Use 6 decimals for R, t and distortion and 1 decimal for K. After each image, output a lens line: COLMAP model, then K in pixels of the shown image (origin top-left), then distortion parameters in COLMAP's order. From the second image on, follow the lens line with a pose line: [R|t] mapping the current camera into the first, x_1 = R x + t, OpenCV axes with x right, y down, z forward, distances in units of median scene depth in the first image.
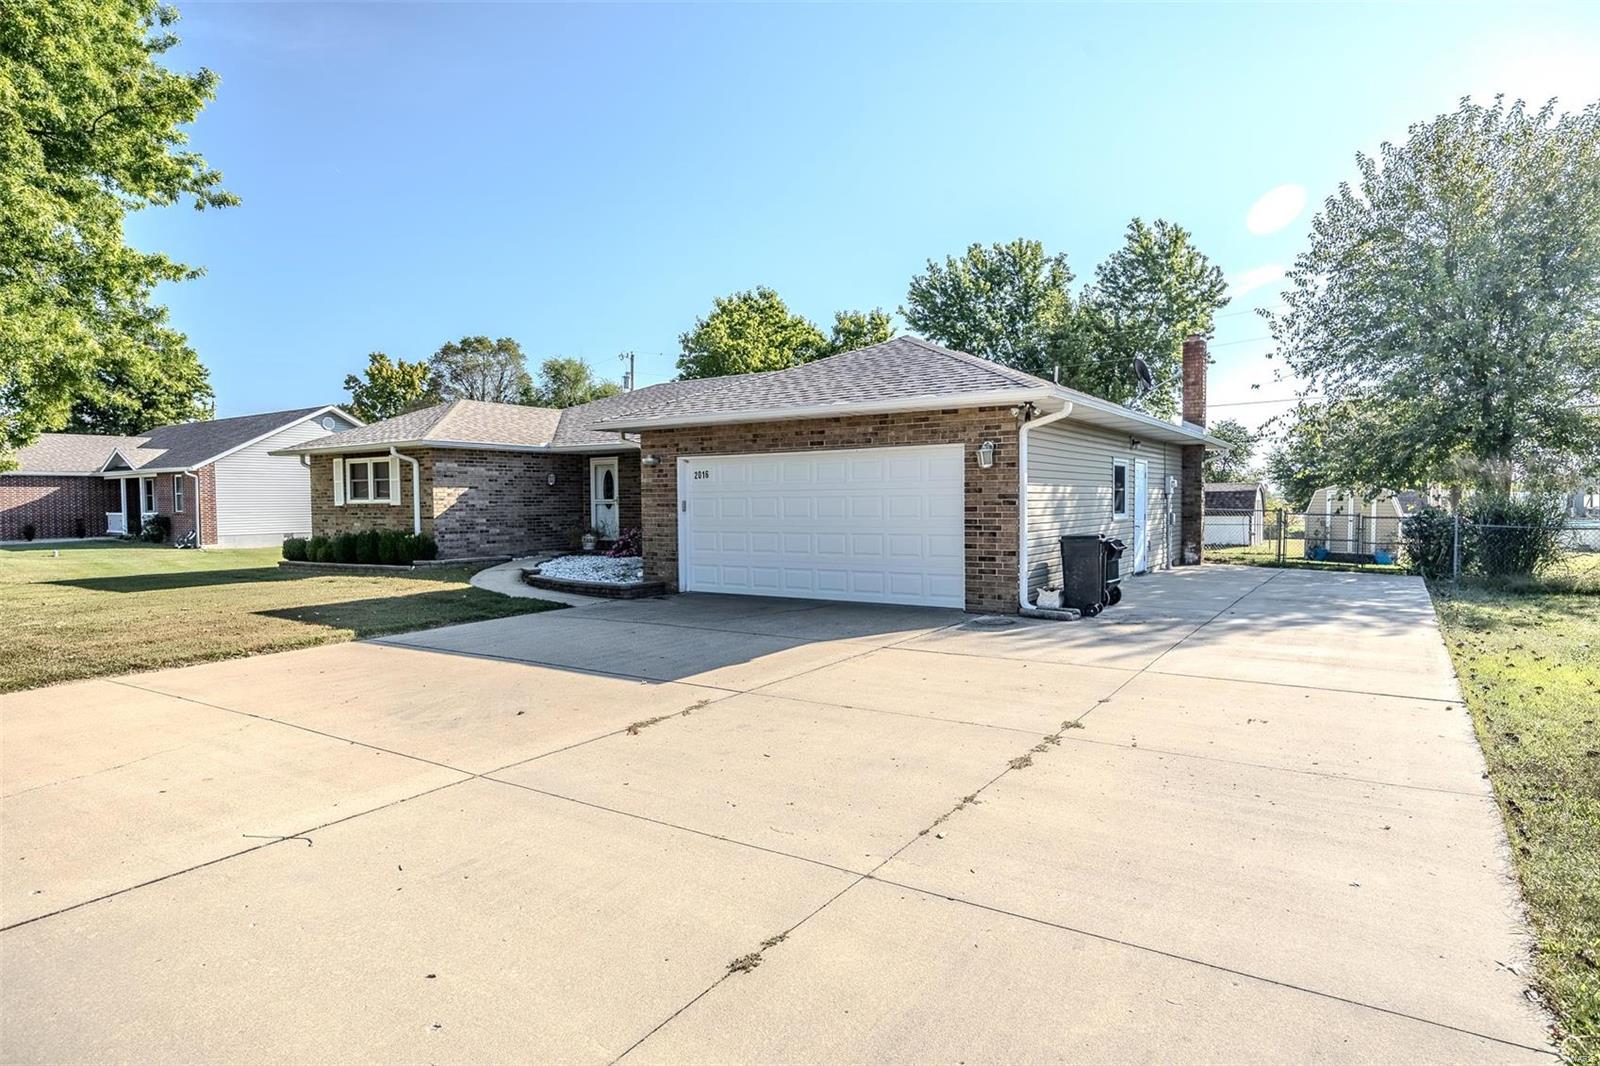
lens RADIAL K [[862.8, 0, 797.1], [0, 862.8, 533.3], [0, 0, 1]] dist [-0.006924, -0.000240]
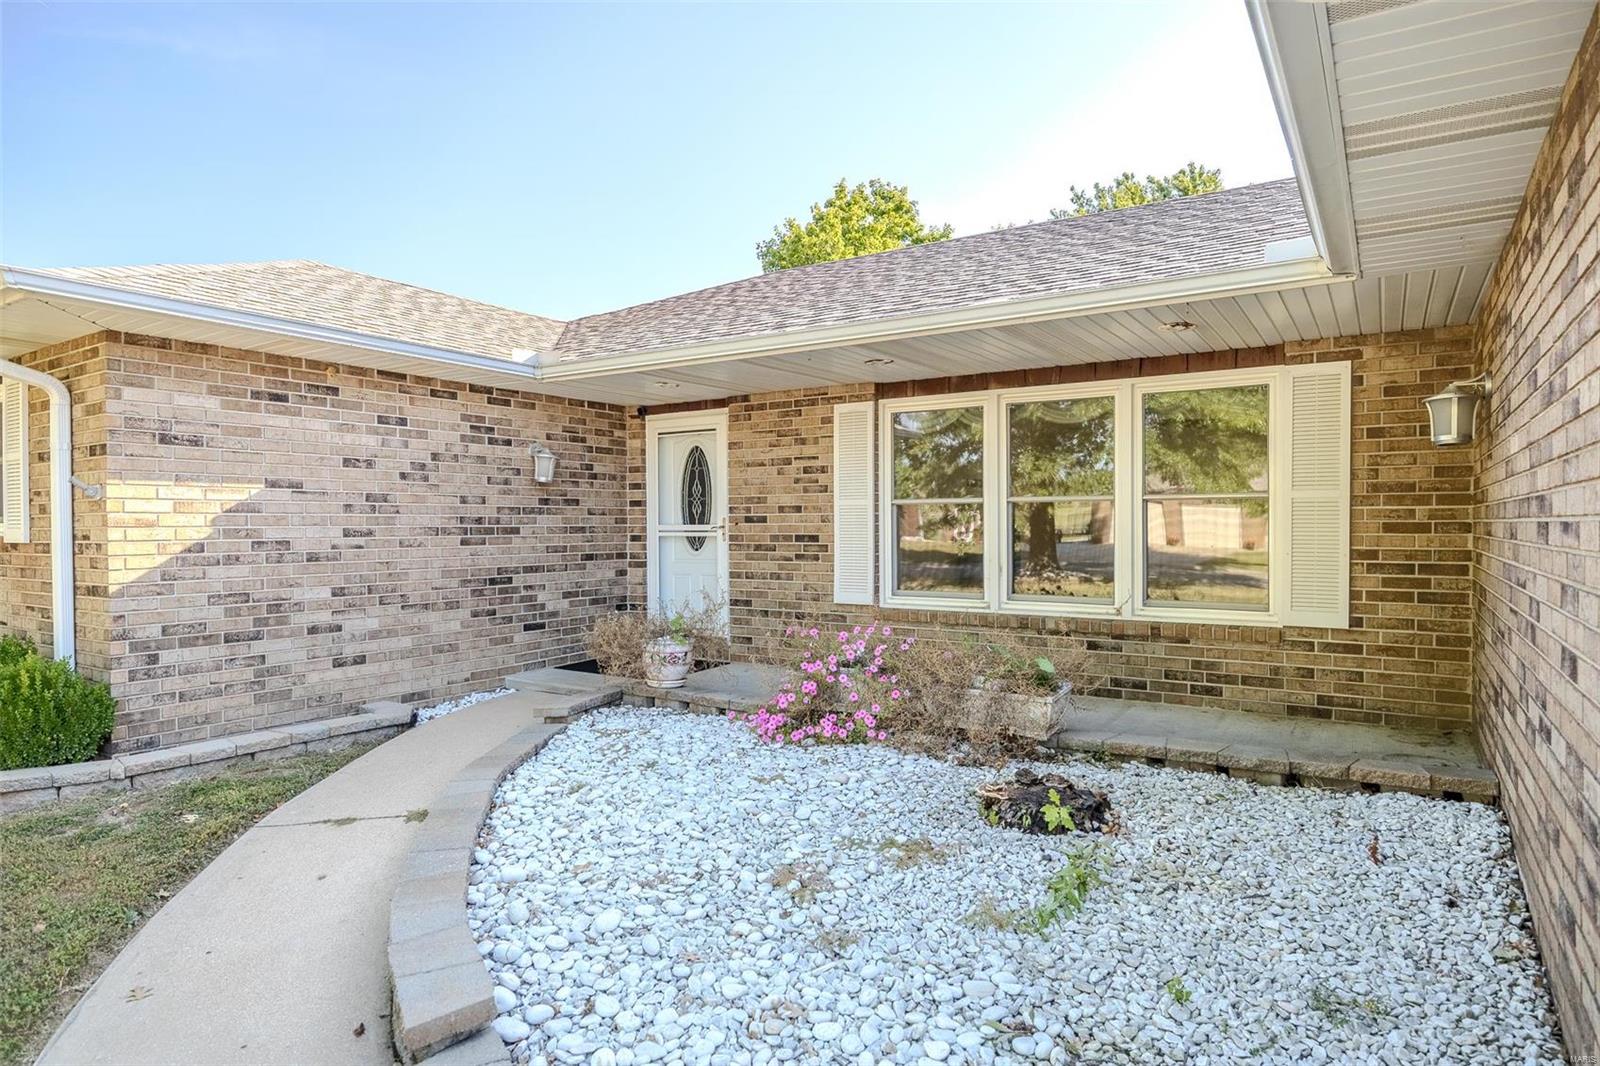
lens RADIAL K [[920.0, 0, 795.9], [0, 920.0, 534.1], [0, 0, 1]] dist [-0.002763, 0.000234]
pose [[0.999996, 0.001858, 0.002093, -0.198157], [-0.001794, 0.999550, -0.029955, -0.026354], [-0.002148, 0.029952, 0.999549, 0.678199]]
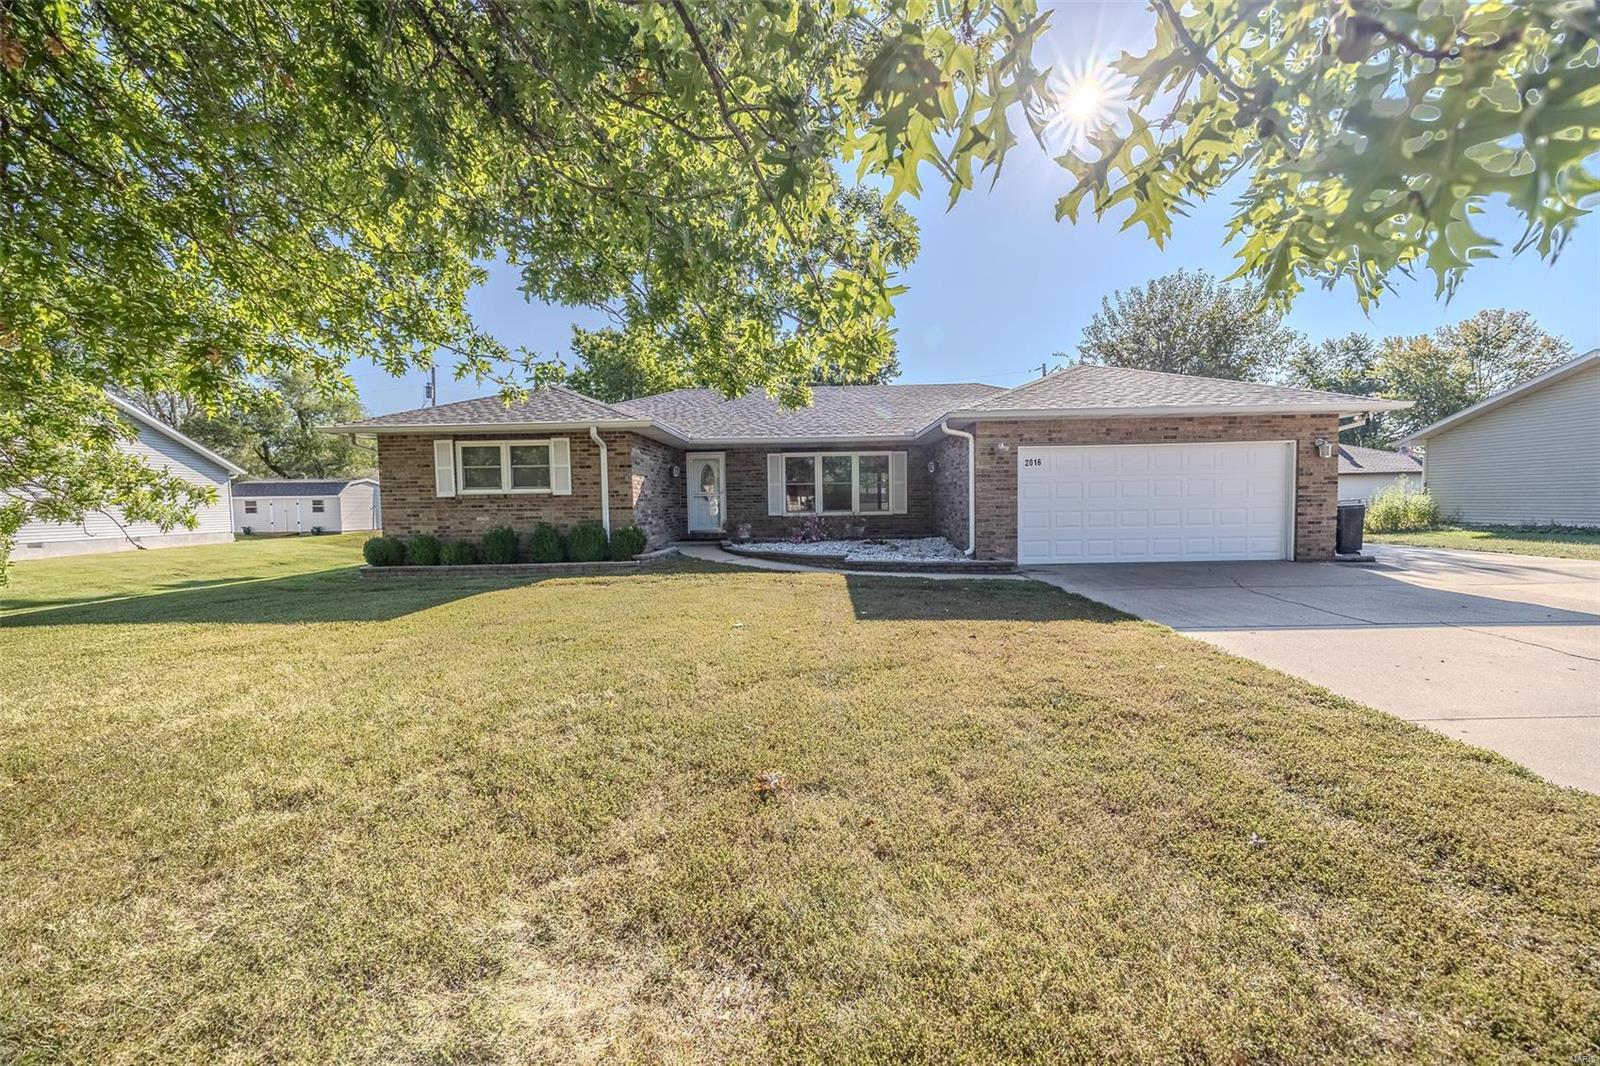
lens RADIAL K [[609.9, 0, 798.4], [0, 609.9, 536.5], [0, 0, 1]] dist [-0.002304, -0.000237]
pose [[0.852937, -0.035543, 0.520802, -0.580366], [0.028685, 0.999363, 0.021225, 0.003617], [-0.521224, -0.003164, 0.853414, 0.336460]]
